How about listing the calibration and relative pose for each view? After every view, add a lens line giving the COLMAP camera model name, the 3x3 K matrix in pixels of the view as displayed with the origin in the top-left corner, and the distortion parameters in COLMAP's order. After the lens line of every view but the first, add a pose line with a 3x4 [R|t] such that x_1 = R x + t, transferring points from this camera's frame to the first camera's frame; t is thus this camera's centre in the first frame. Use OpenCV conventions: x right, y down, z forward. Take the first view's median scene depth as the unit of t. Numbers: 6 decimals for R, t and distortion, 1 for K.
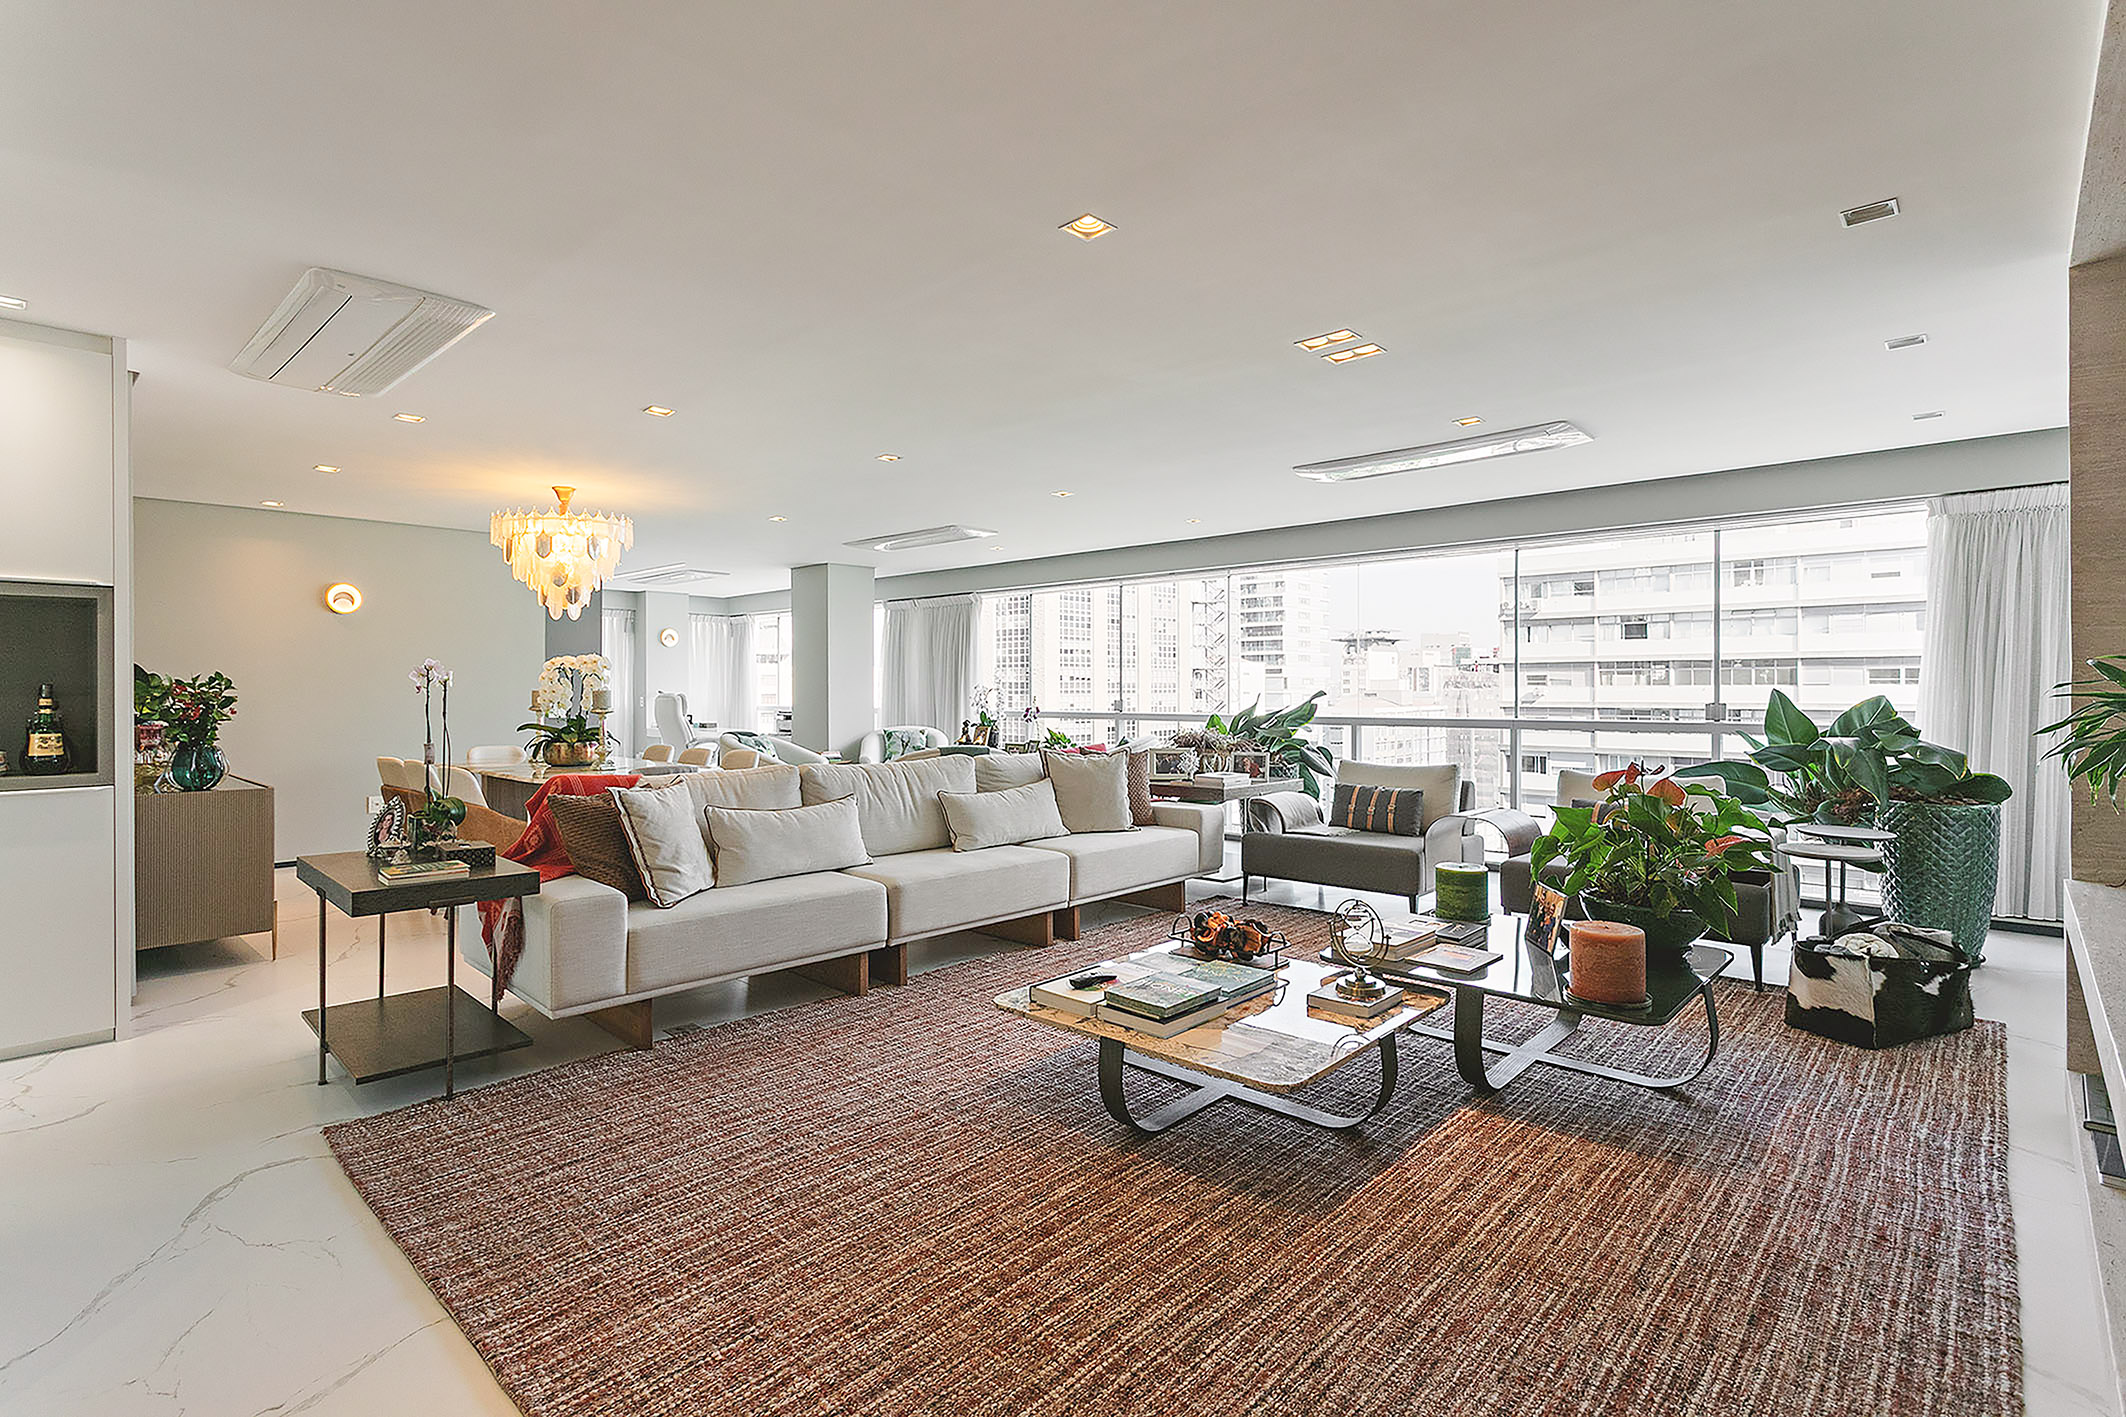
lens RADIAL K [[1009.9, 0, 1054.6], [0, 1009.9, 692.4], [0, 0, 1]] dist [0.002299, 0.000998]
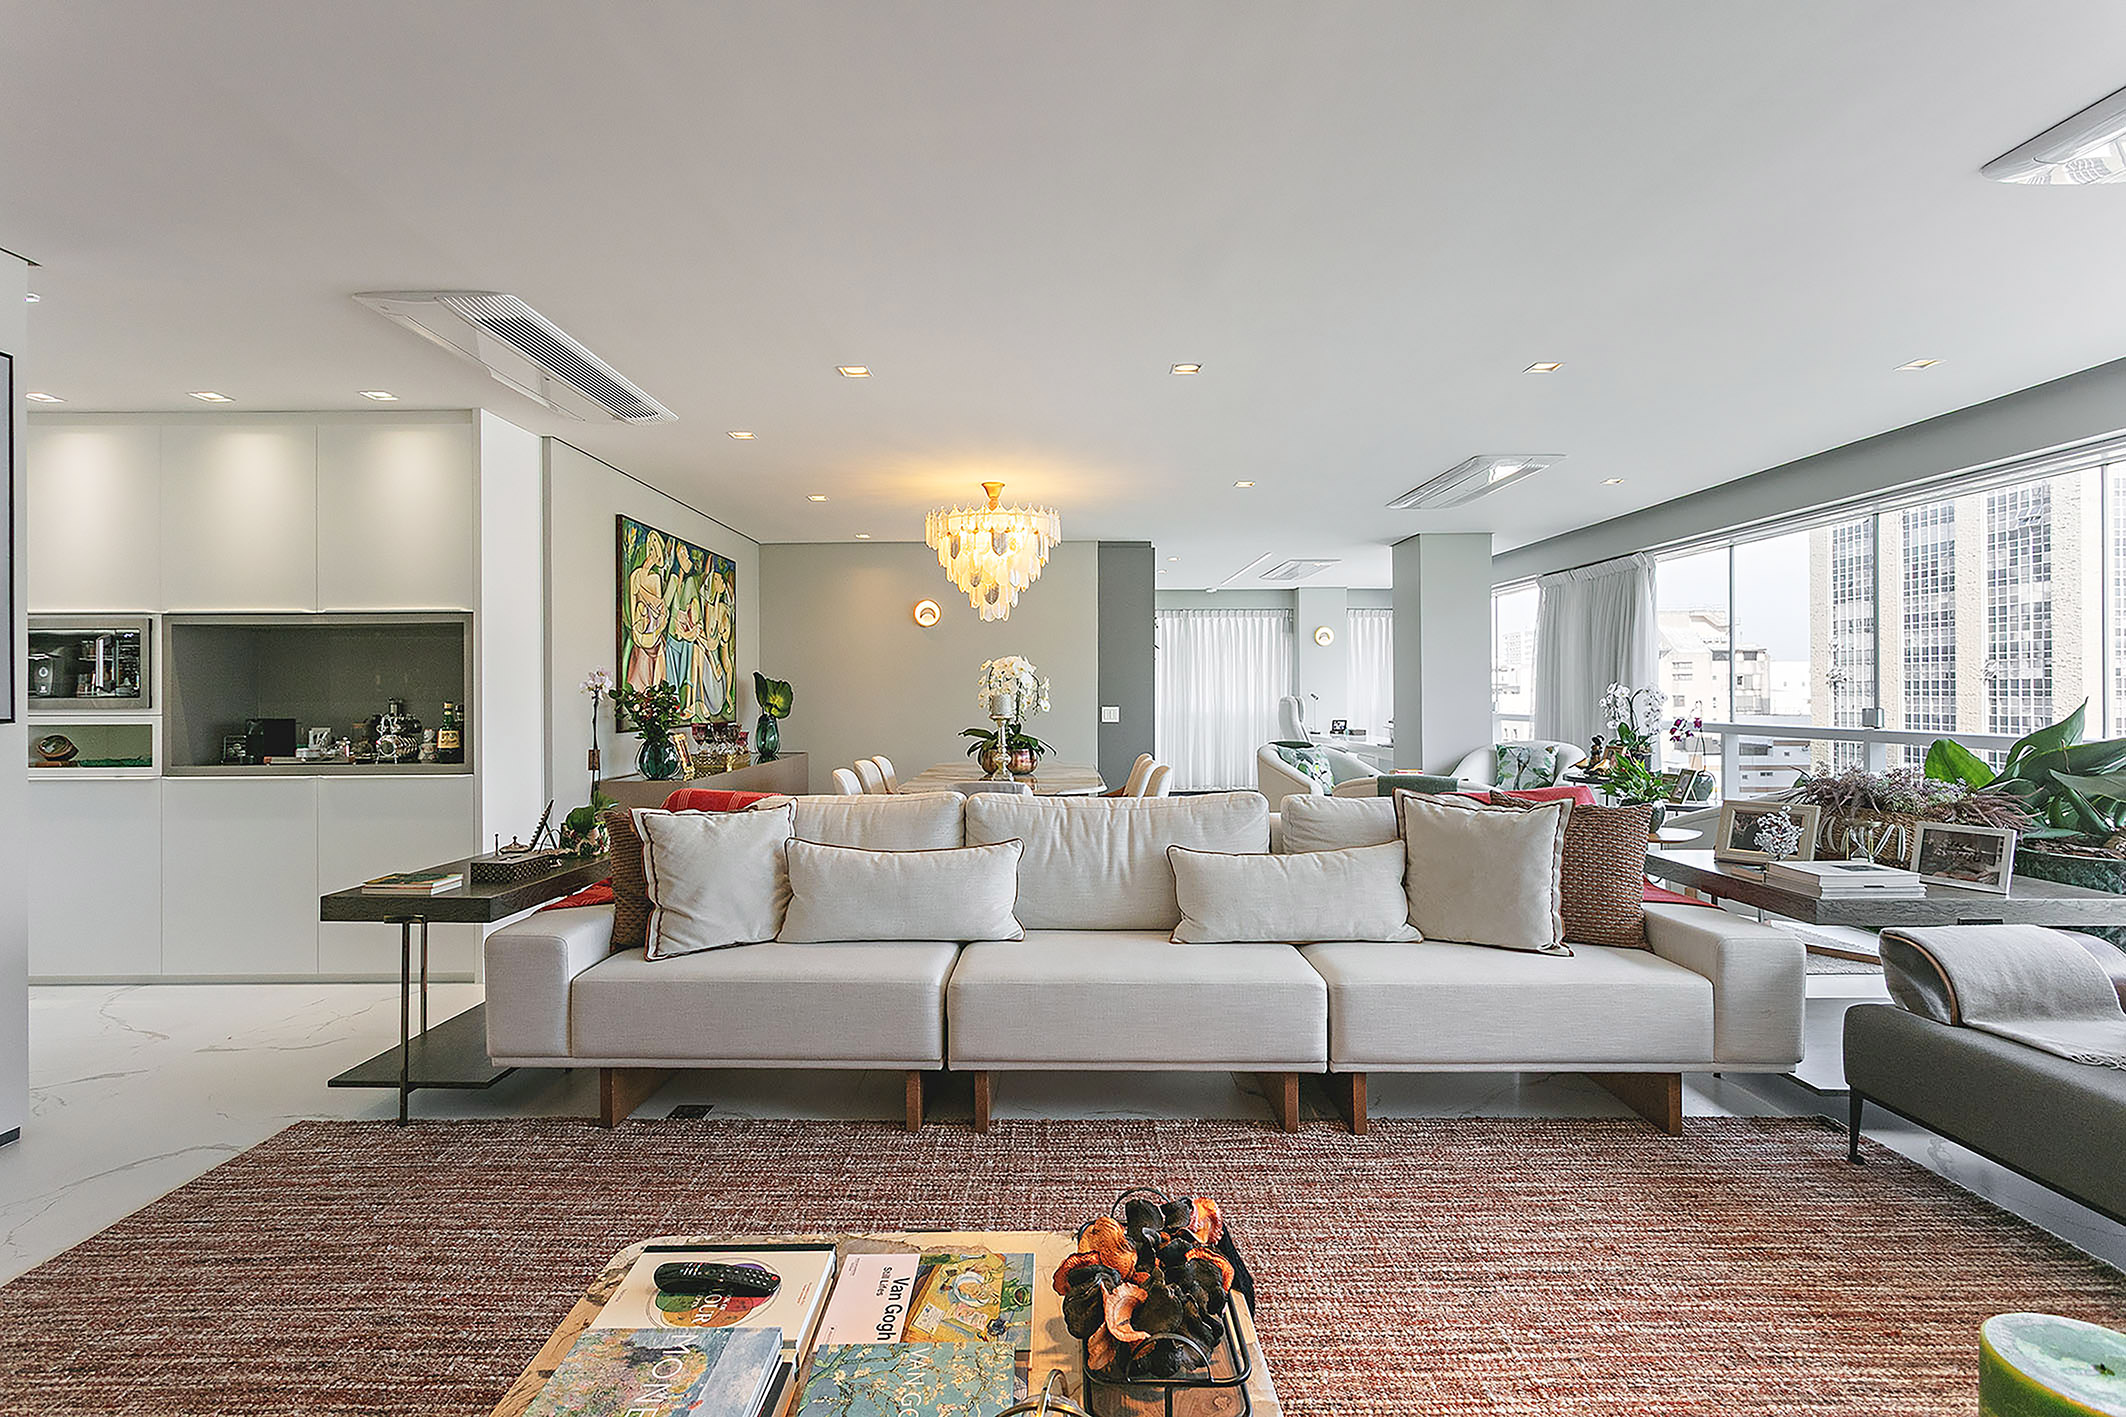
lens RADIAL K [[1009.9, 0, 1054.6], [0, 1009.9, 692.4], [0, 0, 1]] dist [0.002299, 0.000998]
pose [[0.686180, -0.003625, -0.727423, 0.283606], [0.002040, 0.999993, -0.003060, -0.001242], [0.727429, 0.000616, 0.686182, 0.431967]]
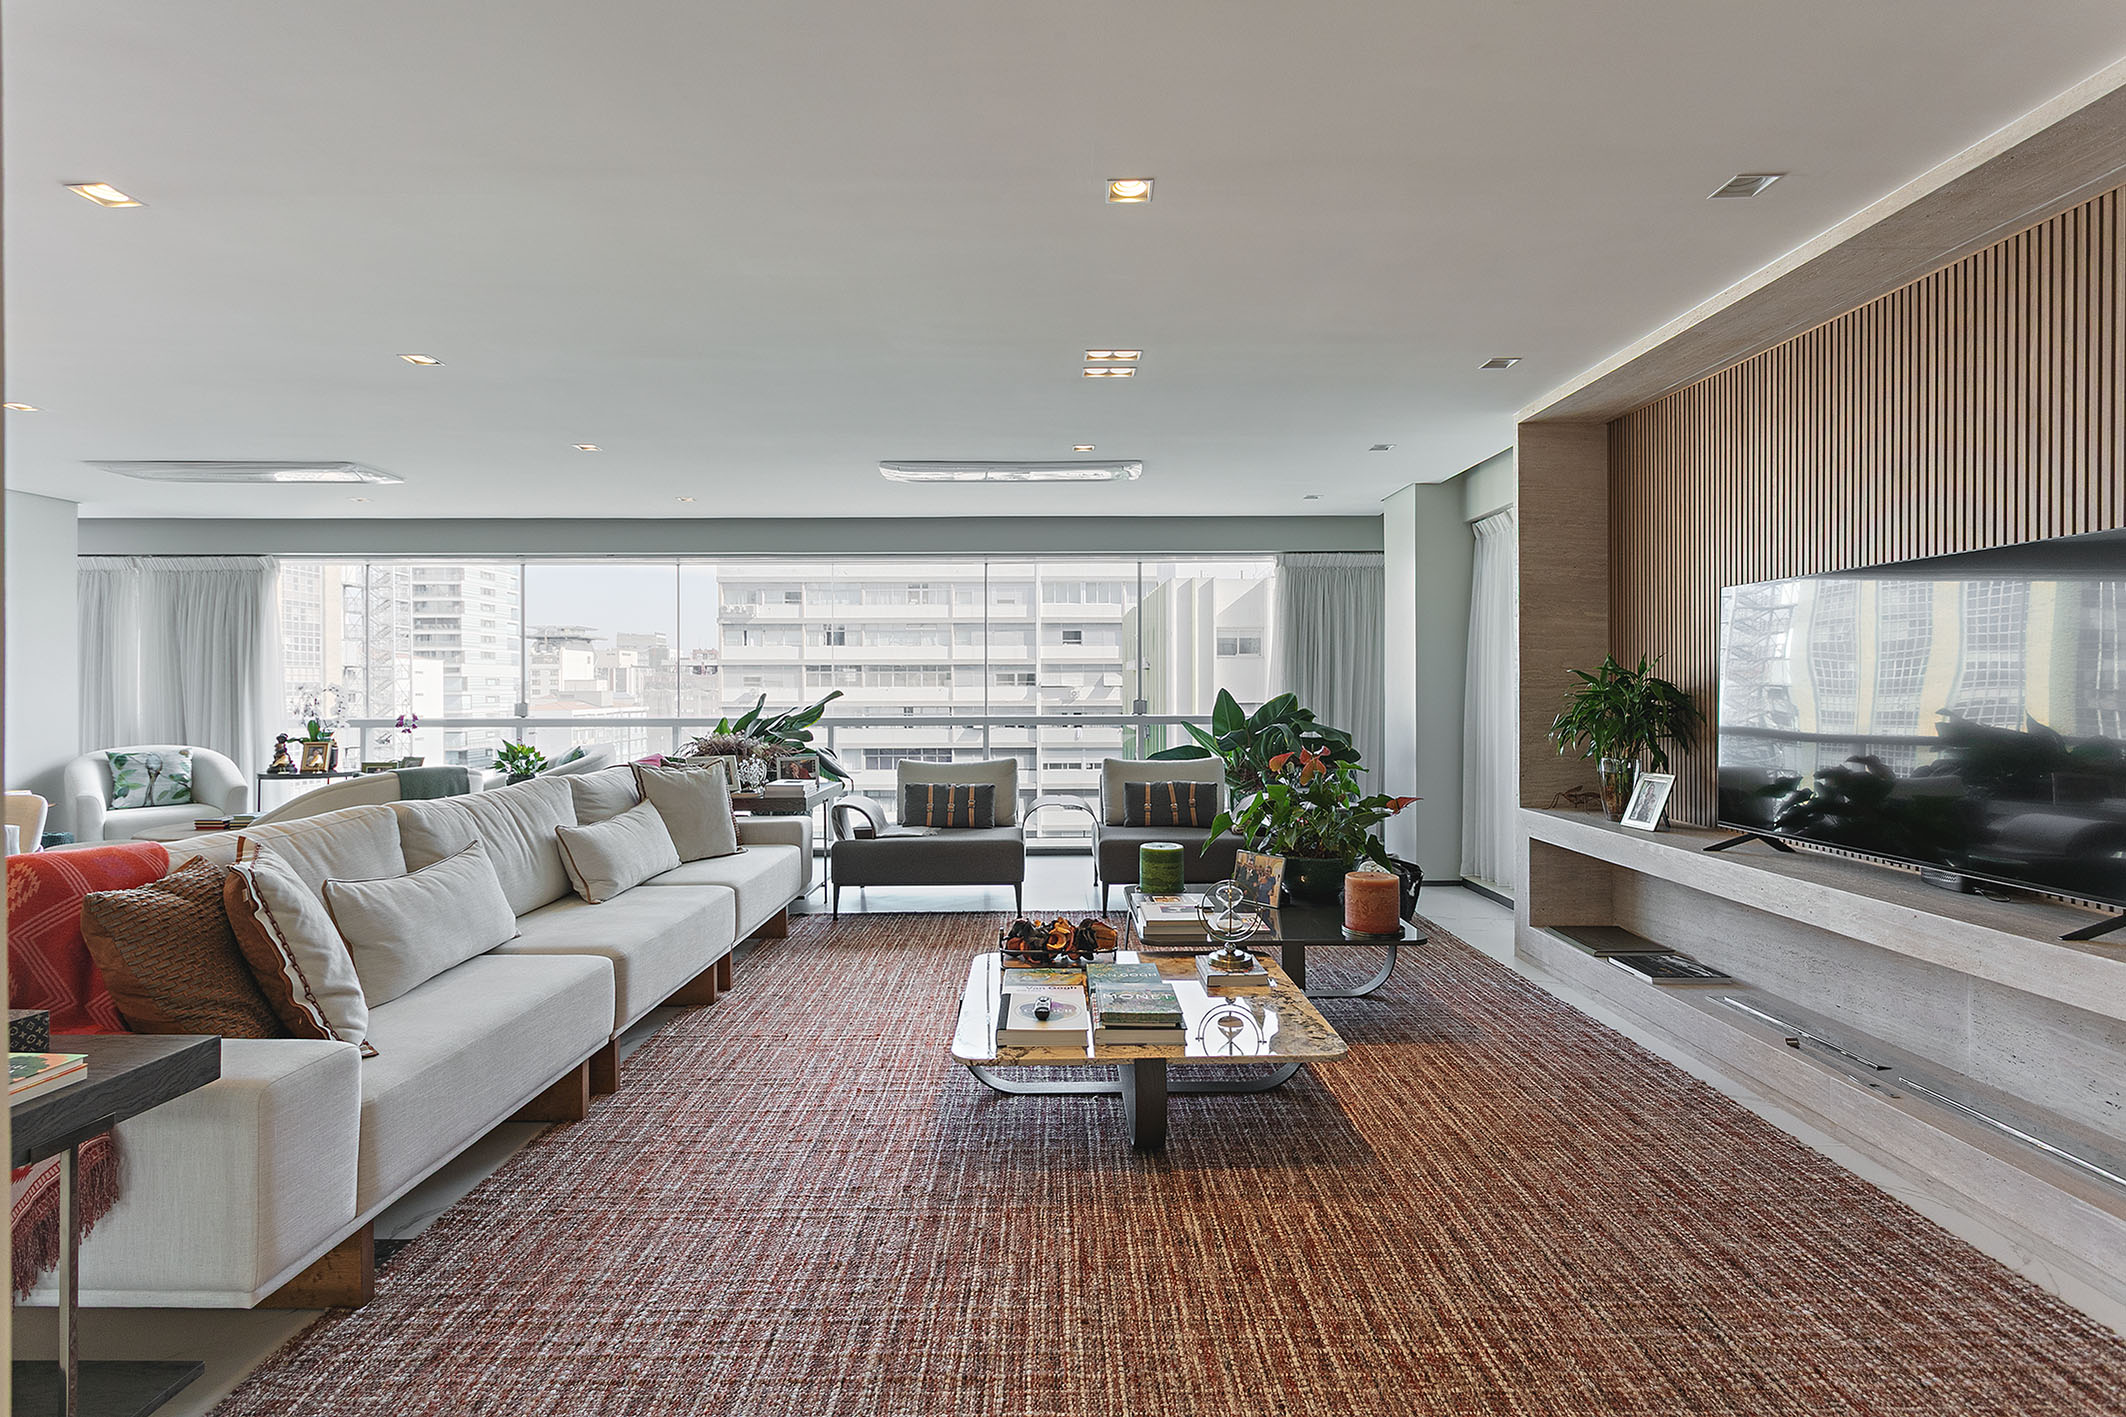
lens RADIAL K [[1009.9, 0, 1054.6], [0, 1009.9, 692.4], [0, 0, 1]] dist [0.002299, 0.000998]
pose [[0.724613, -0.003192, 0.689149, -0.321419], [0.003880, 0.999992, 0.000552, 0.000016], [-0.689145, 0.002274, 0.724620, 0.183811]]
